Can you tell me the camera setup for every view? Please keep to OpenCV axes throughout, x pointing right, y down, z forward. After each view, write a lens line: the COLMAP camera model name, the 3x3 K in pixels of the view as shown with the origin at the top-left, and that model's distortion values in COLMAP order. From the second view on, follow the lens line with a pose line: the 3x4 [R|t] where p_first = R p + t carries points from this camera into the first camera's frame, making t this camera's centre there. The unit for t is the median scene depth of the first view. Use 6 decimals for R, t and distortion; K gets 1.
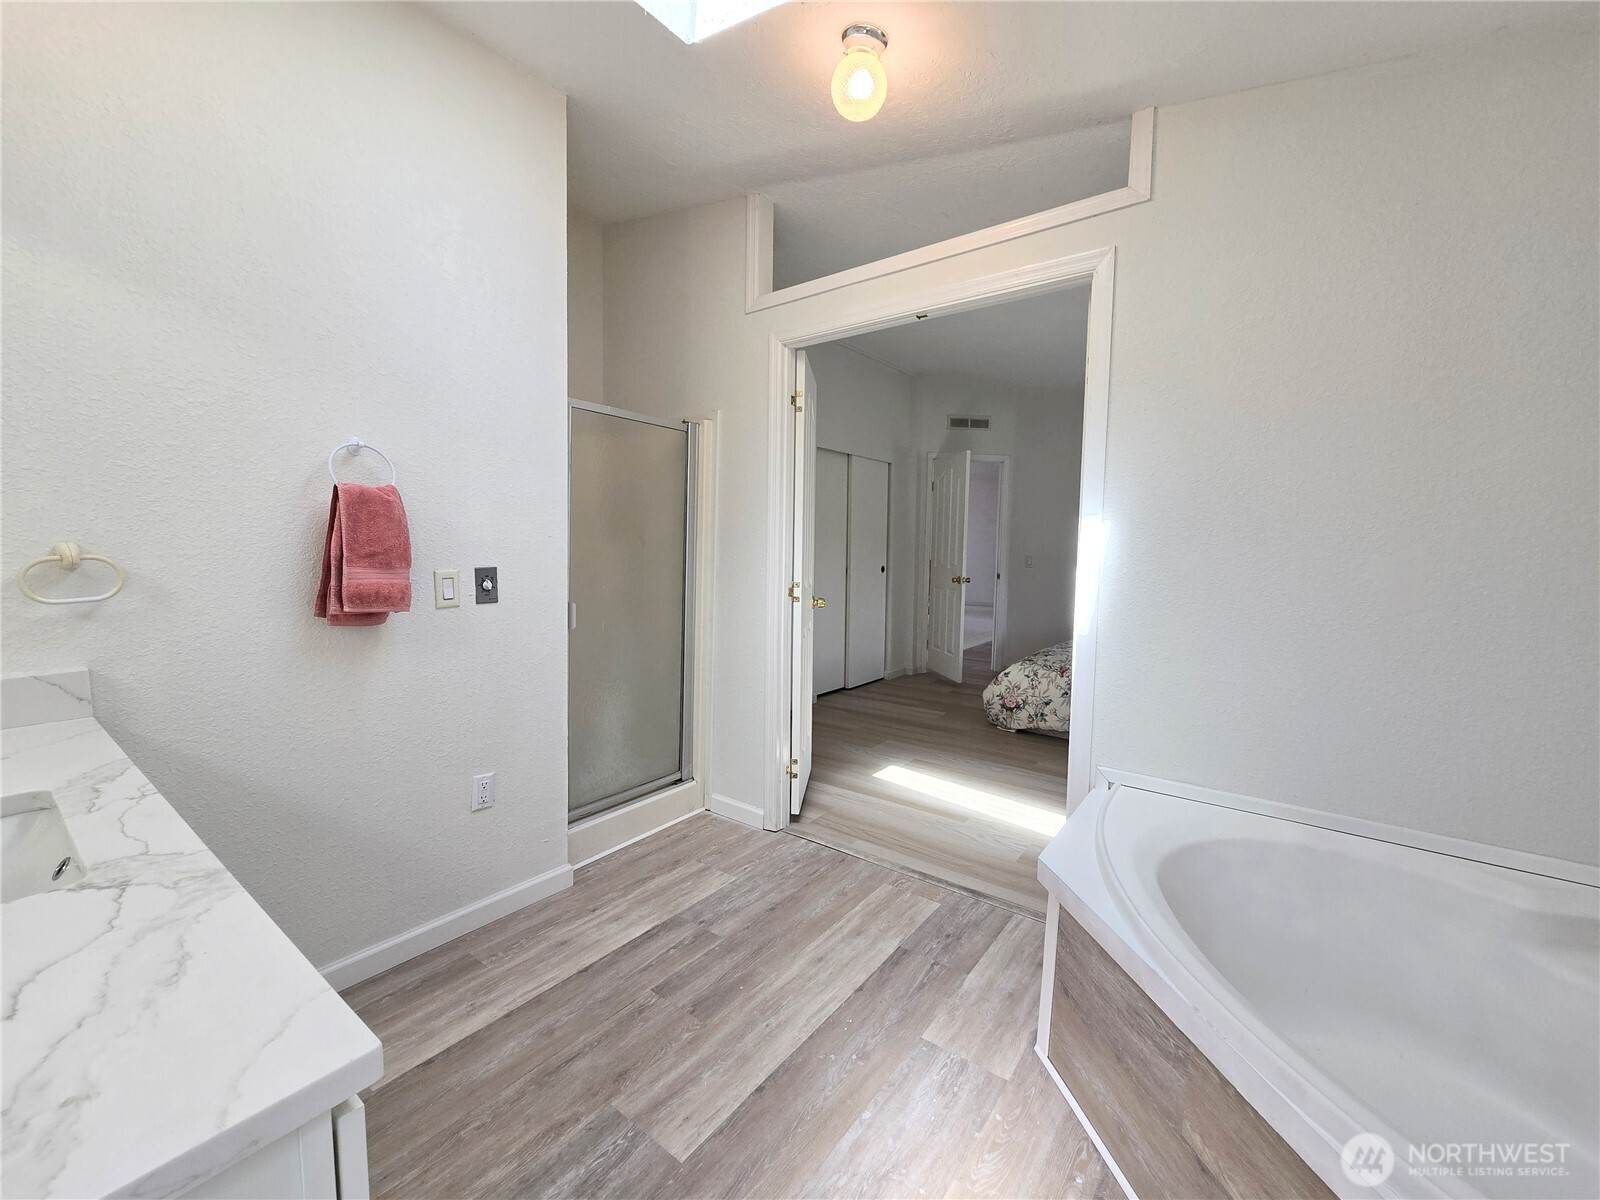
lens RADIAL K [[651.9, 0, 801.8], [0, 651.9, 595.2], [0, 0, 1]] dist [-0.002013, -0.000082]
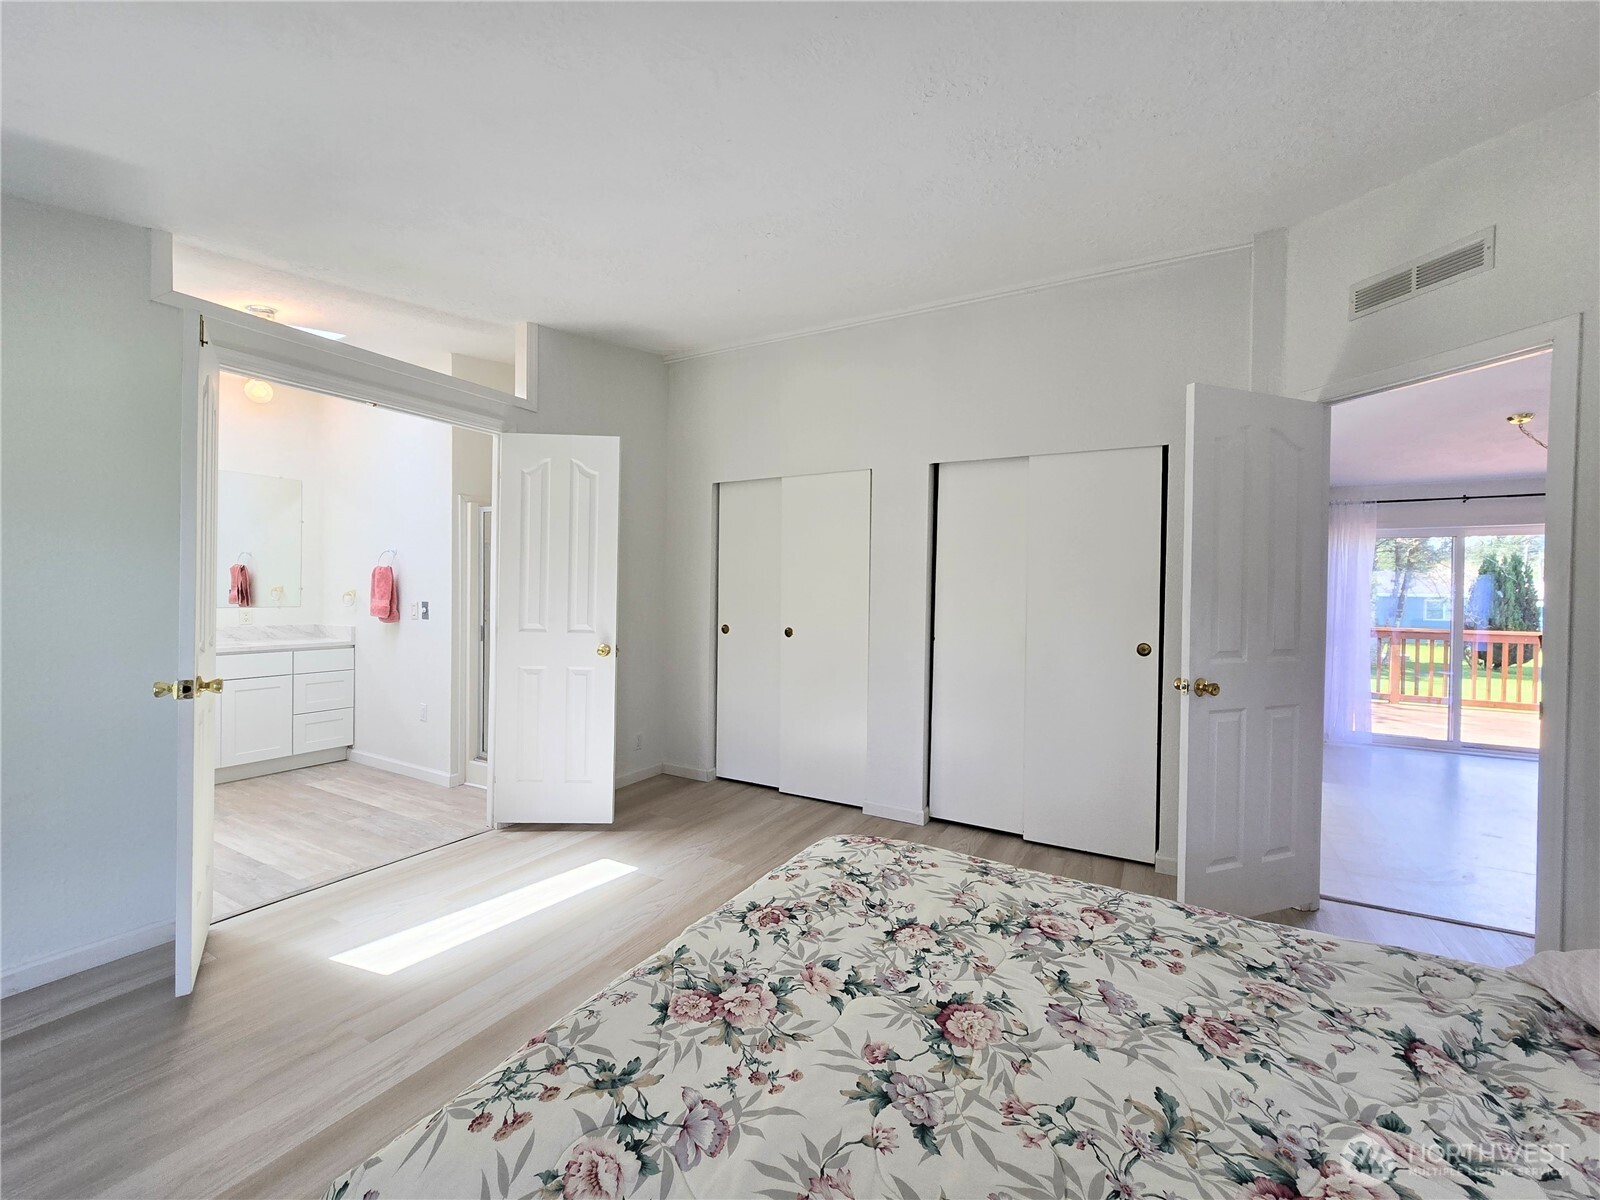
lens RADIAL K [[651.9, 0, 802.6], [0, 651.9, 600.8], [0, 0, 1]] dist [-0.002013, -0.000082]
pose [[0.144898, 0.009590, -0.989400, 1.654604], [-0.093803, 0.995582, -0.004088, -0.142339], [0.984990, 0.093401, 0.145157, 1.807651]]
